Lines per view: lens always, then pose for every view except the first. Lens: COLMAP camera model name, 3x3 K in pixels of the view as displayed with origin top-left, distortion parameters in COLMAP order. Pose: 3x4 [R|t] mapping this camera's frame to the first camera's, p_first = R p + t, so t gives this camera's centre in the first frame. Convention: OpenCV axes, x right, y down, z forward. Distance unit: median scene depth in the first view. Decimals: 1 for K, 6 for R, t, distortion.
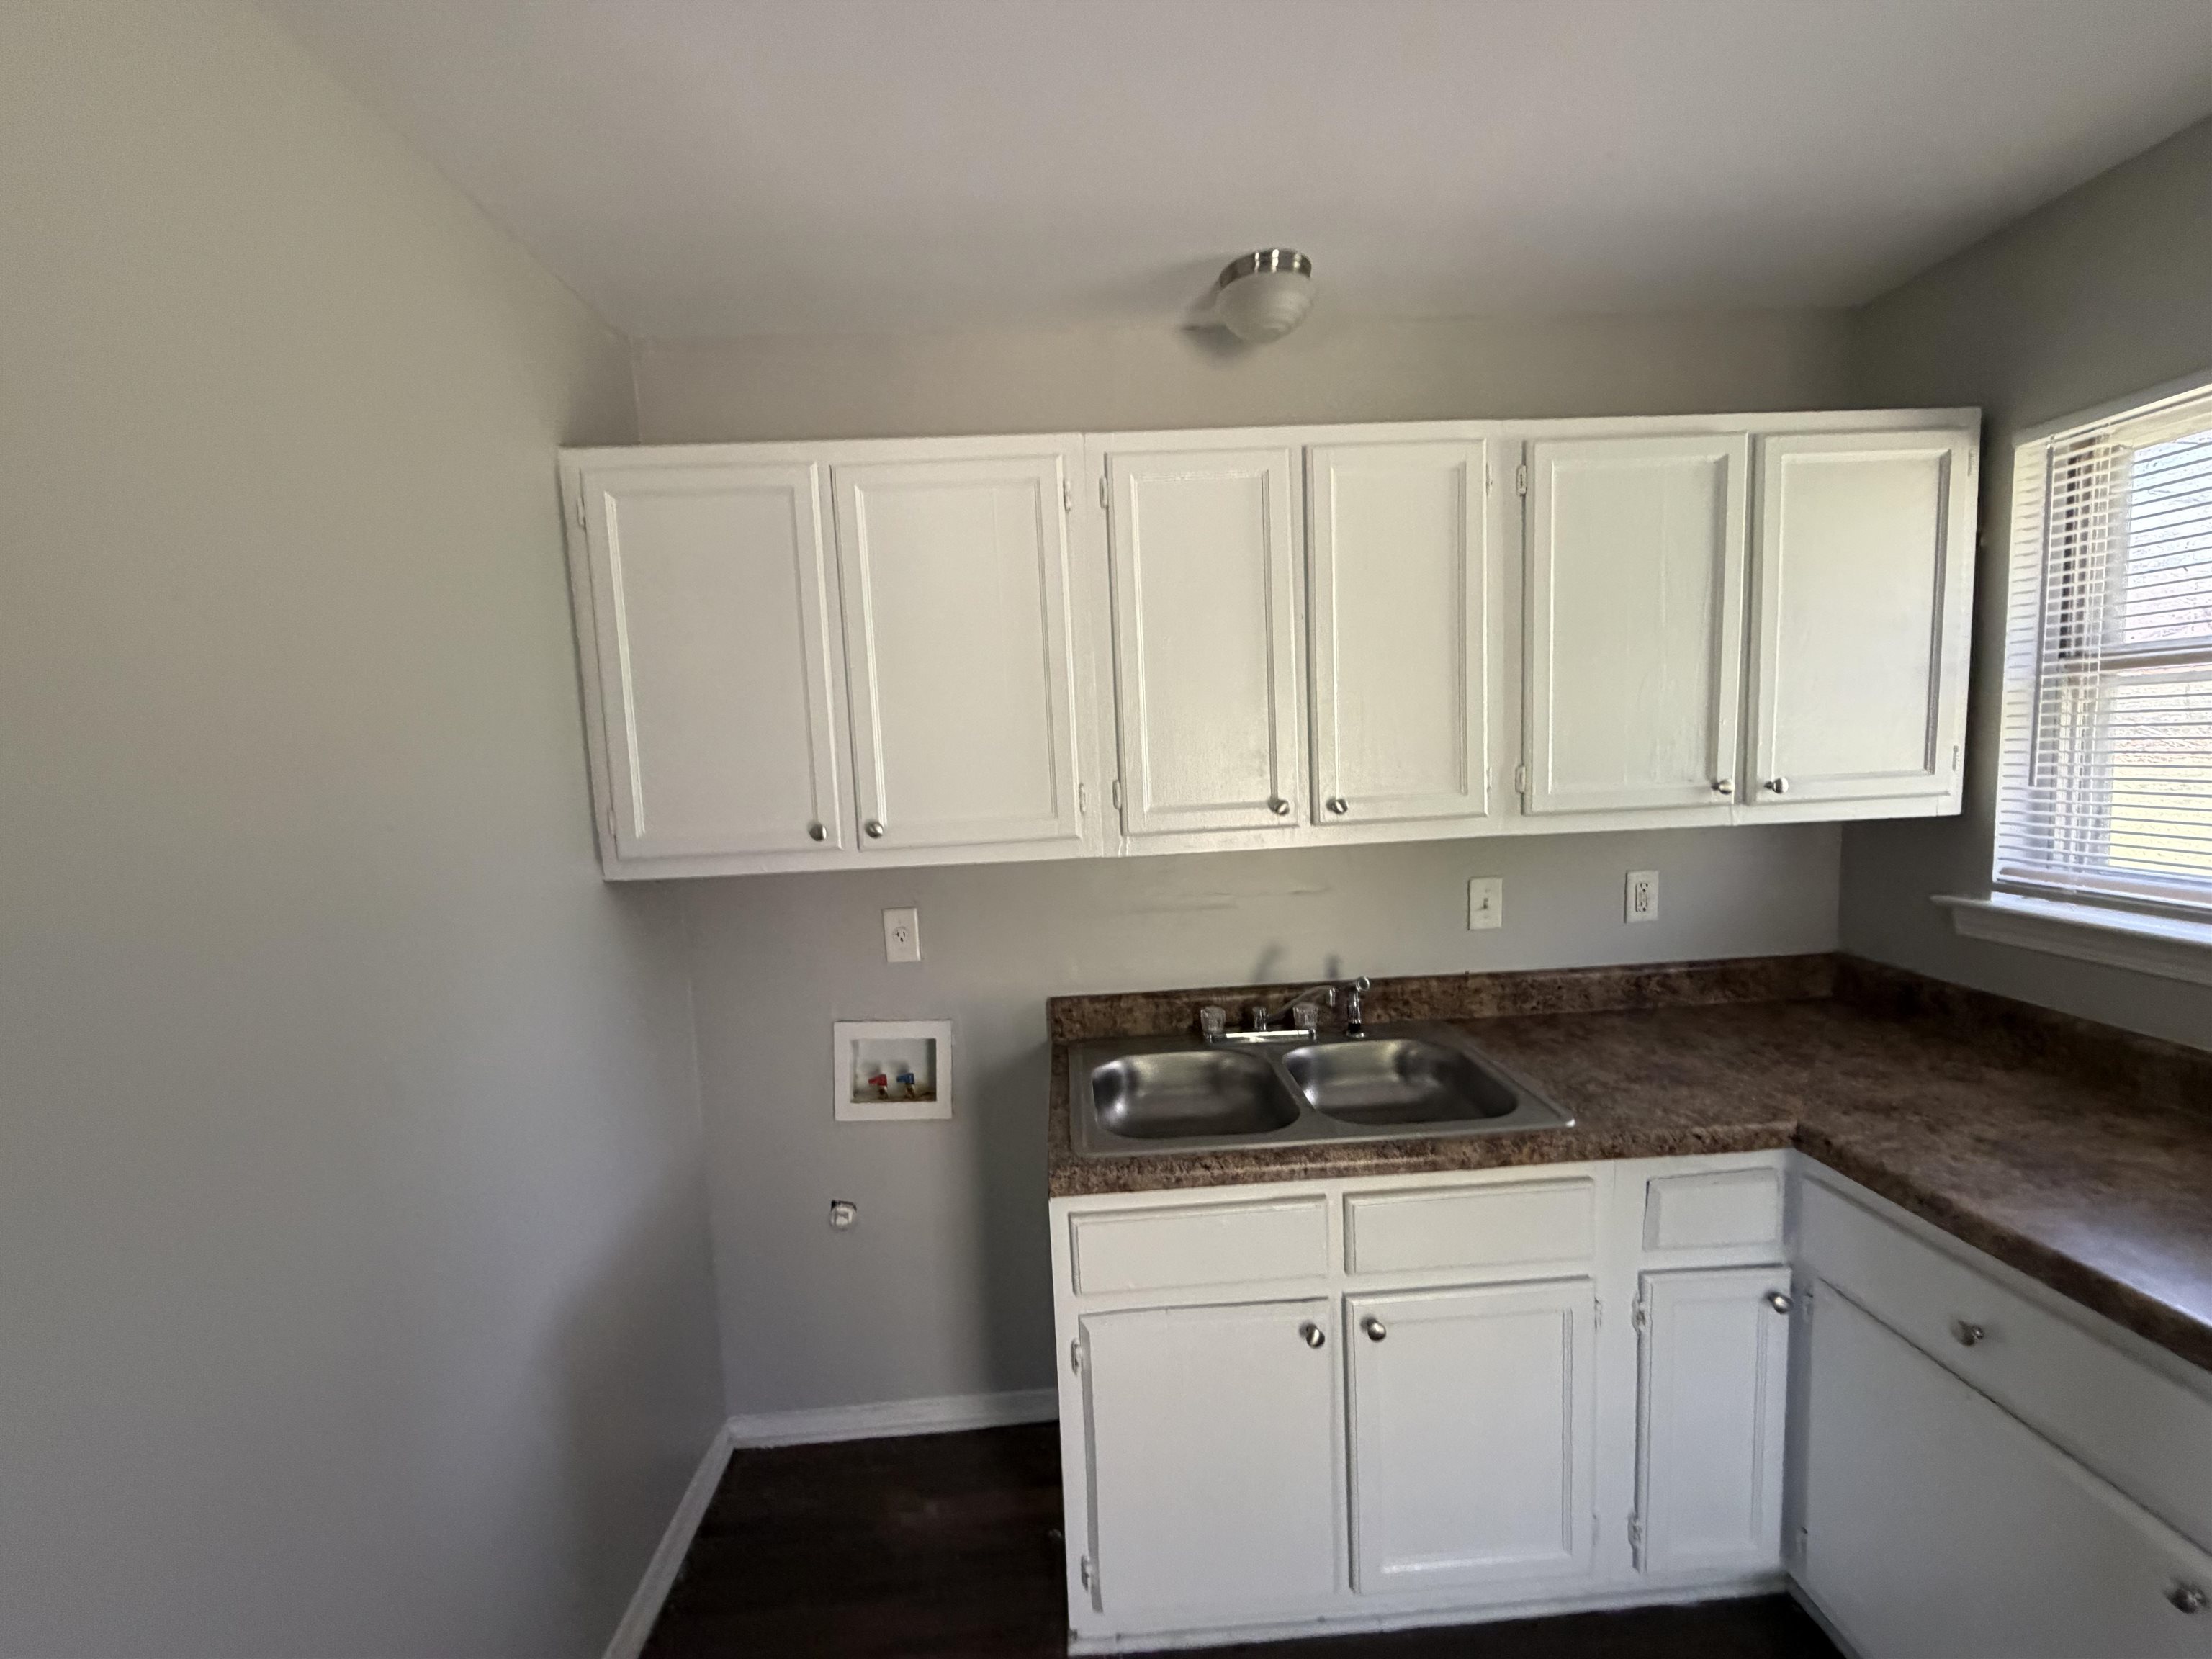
lens RADIAL K [[881.9, 0, 1111.5], [0, 881.9, 835.6], [0, 0, 1]] dist [-0.001368, 0.000029]
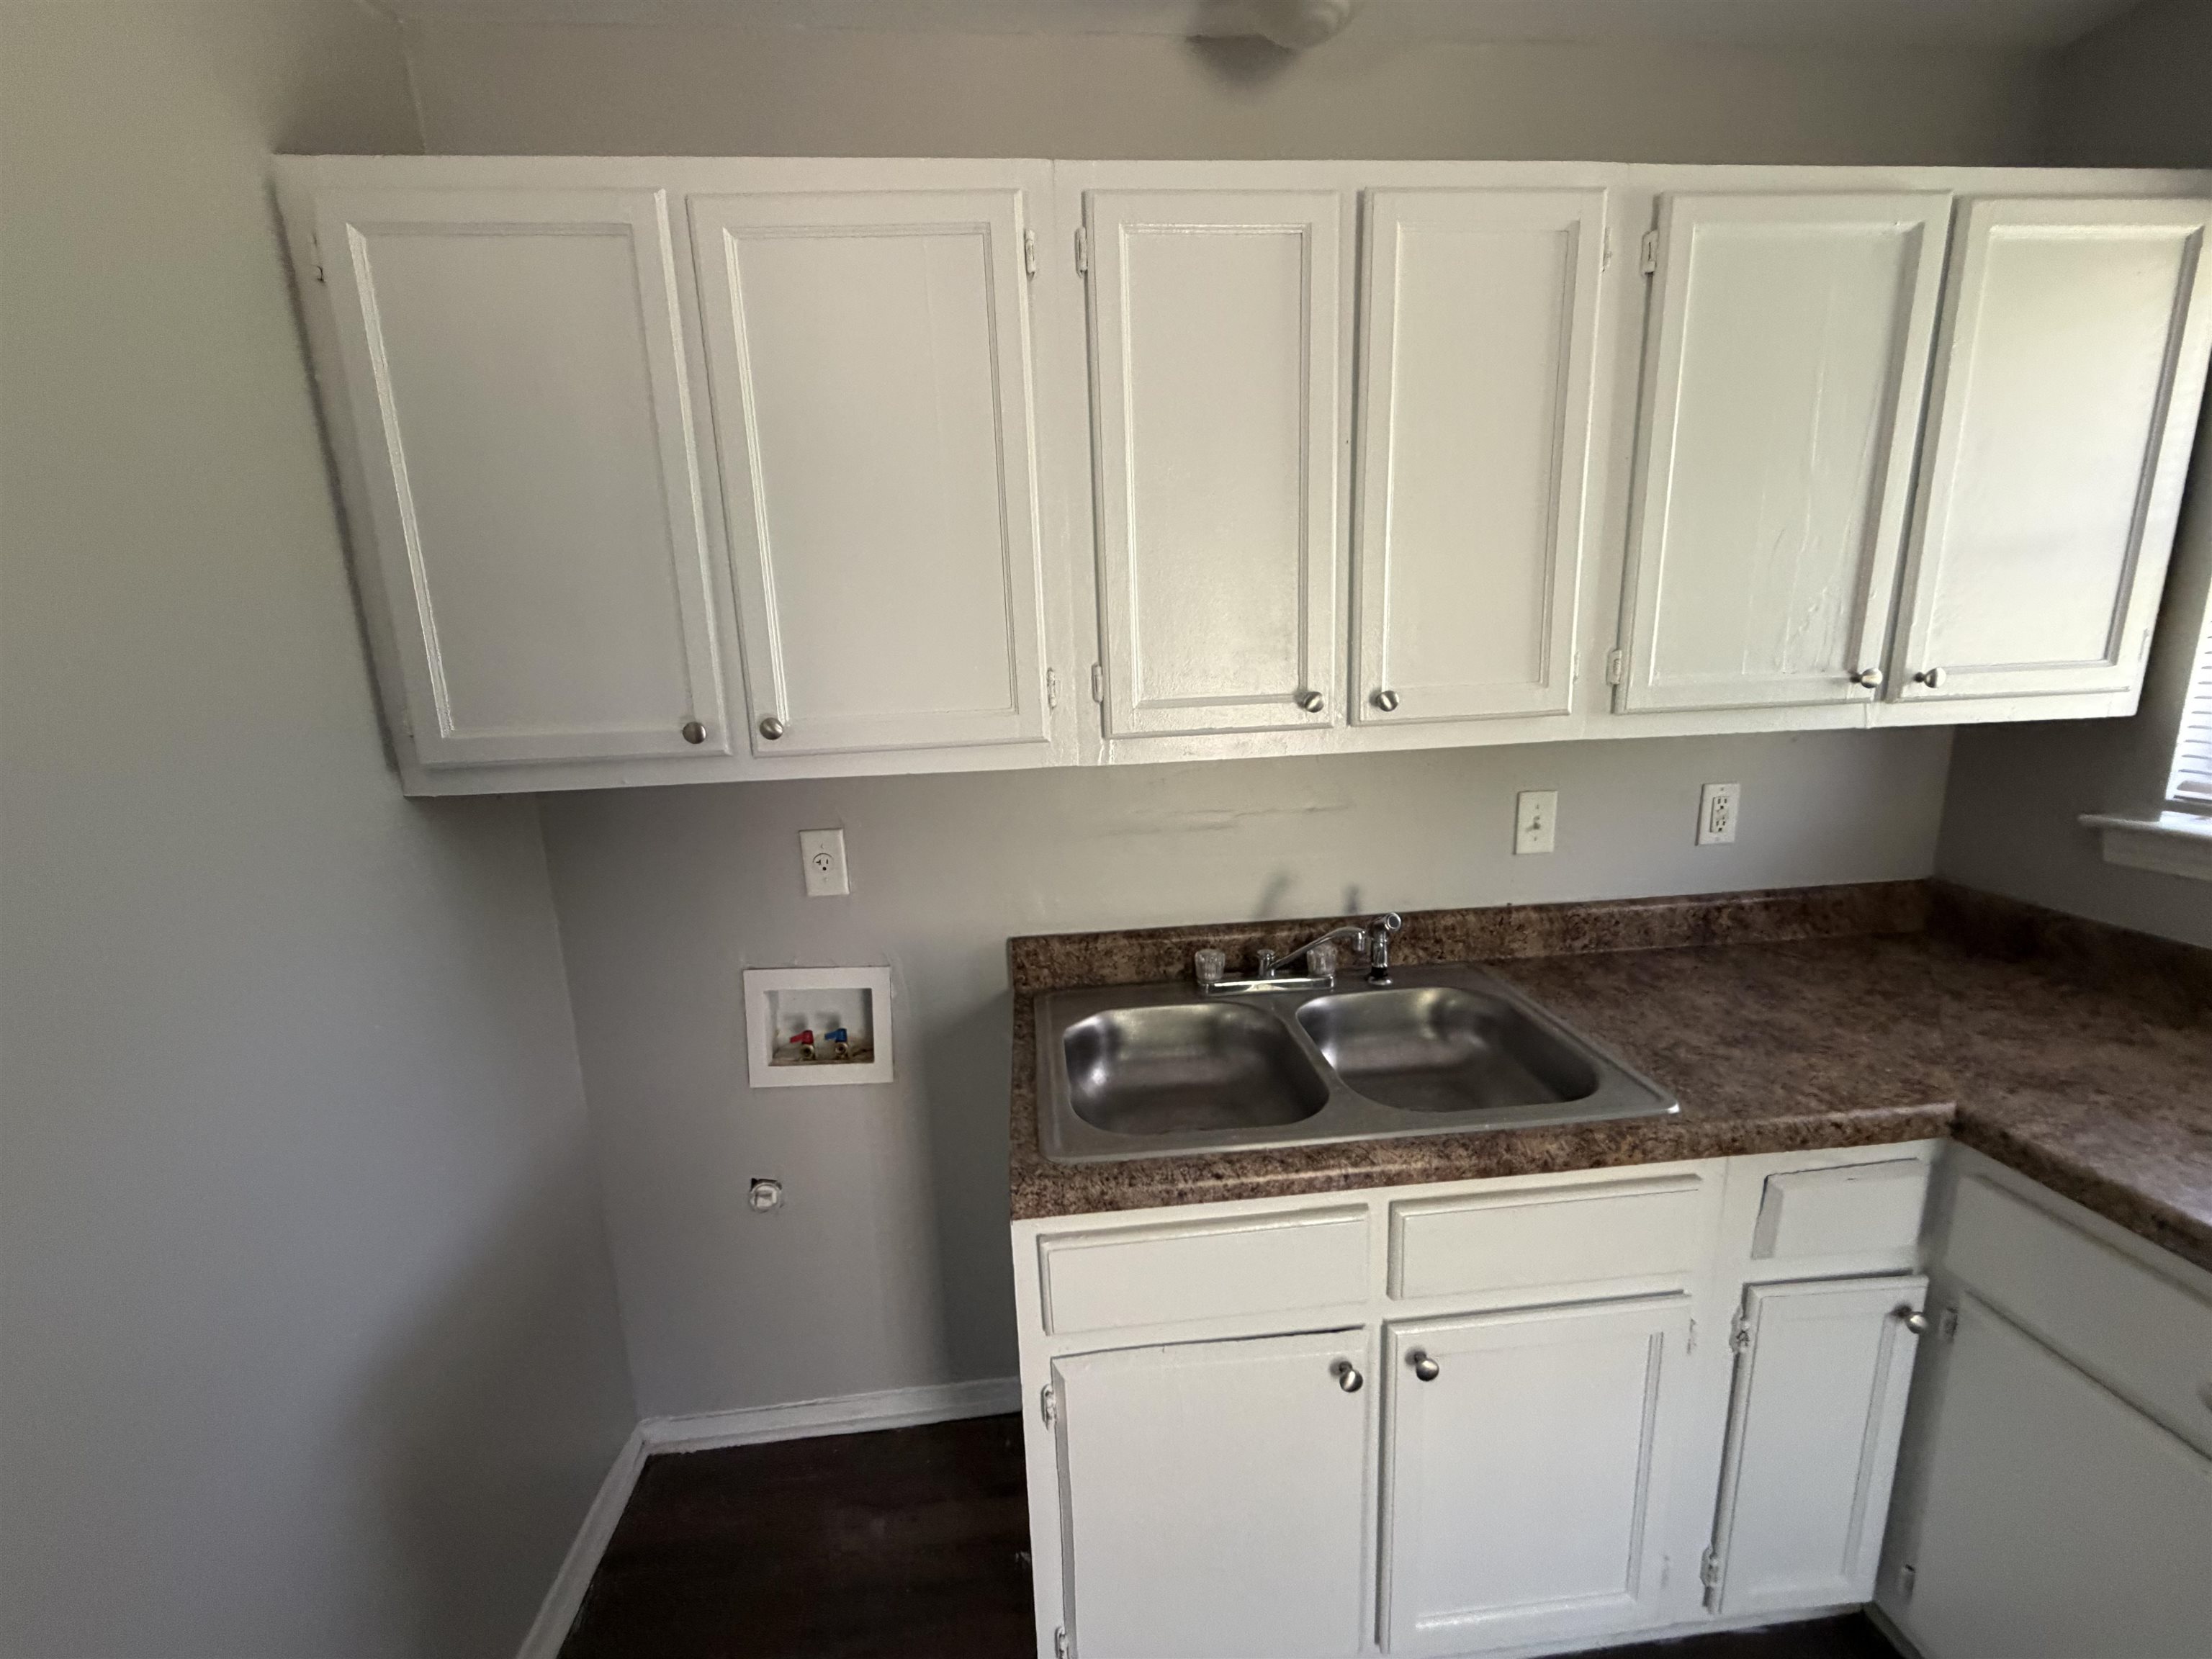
lens RADIAL K [[881.9, 0, 1095.3], [0, 881.9, 845.5], [0, 0, 1]] dist [-0.001368, 0.000029]
pose [[0.999714, 0.000369, 0.023932, -0.013522], [-0.003181, 0.993058, 0.117584, 0.002419], [-0.023723, -0.117626, 0.992775, 0.227469]]
